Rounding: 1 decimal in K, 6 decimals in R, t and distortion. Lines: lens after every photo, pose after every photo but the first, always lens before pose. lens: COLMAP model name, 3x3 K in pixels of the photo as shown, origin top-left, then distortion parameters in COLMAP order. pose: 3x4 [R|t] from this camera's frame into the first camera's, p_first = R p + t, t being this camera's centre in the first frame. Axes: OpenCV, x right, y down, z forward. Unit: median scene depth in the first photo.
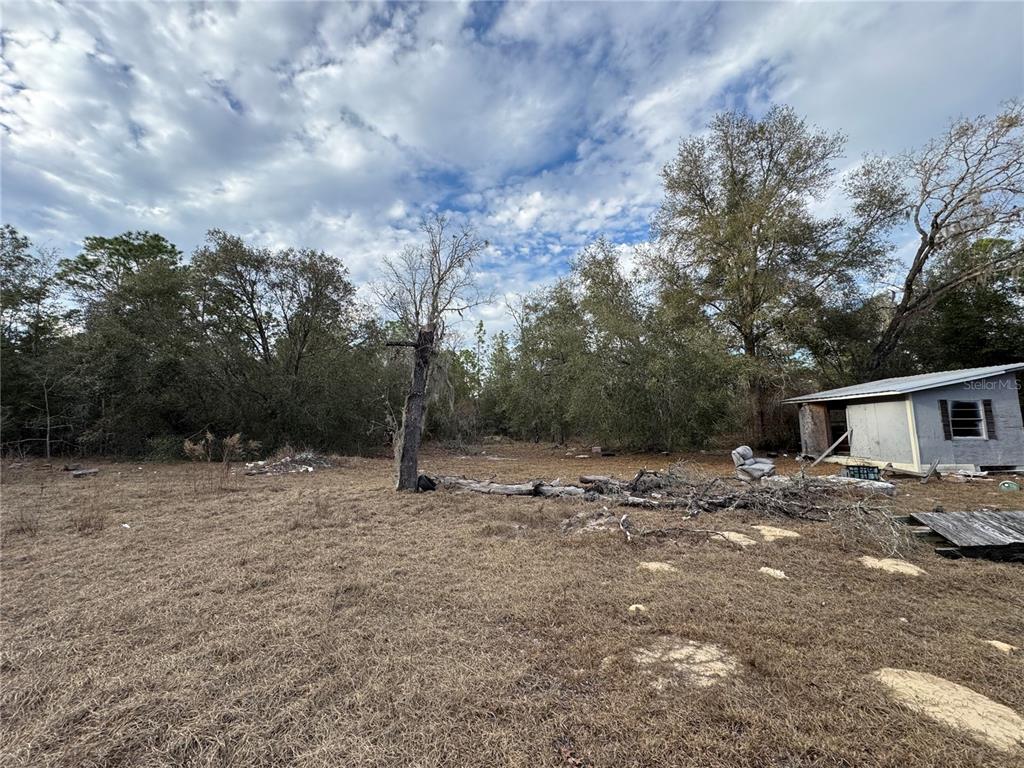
lens RADIAL K [[409.0, 0, 512.9], [0, 409.0, 380.3], [0, 0, 1]] dist [0.000325, -0.000075]
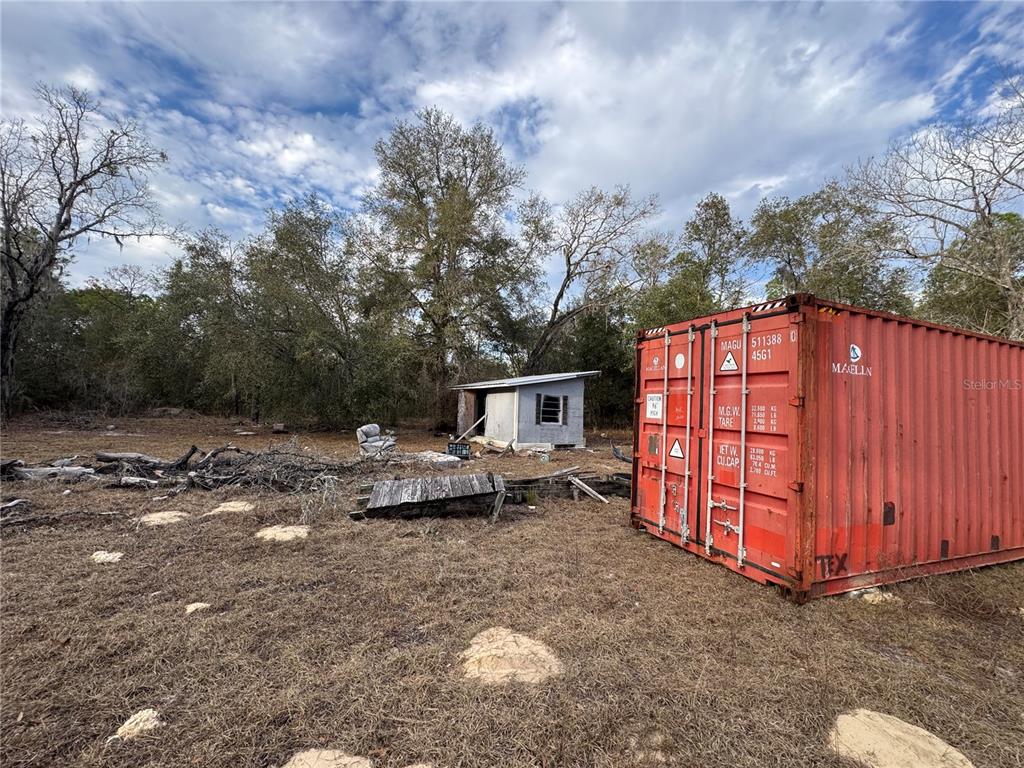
lens RADIAL K [[408.6, 0, 513.1], [0, 408.6, 382.4], [0, 0, 1]] dist [0.000614, -0.000283]
pose [[0.845181, 0.083807, 0.527869, 0.124701], [-0.109656, 0.993810, 0.017792, -0.000755], [-0.523110, -0.072921, 0.849140, -0.022159]]
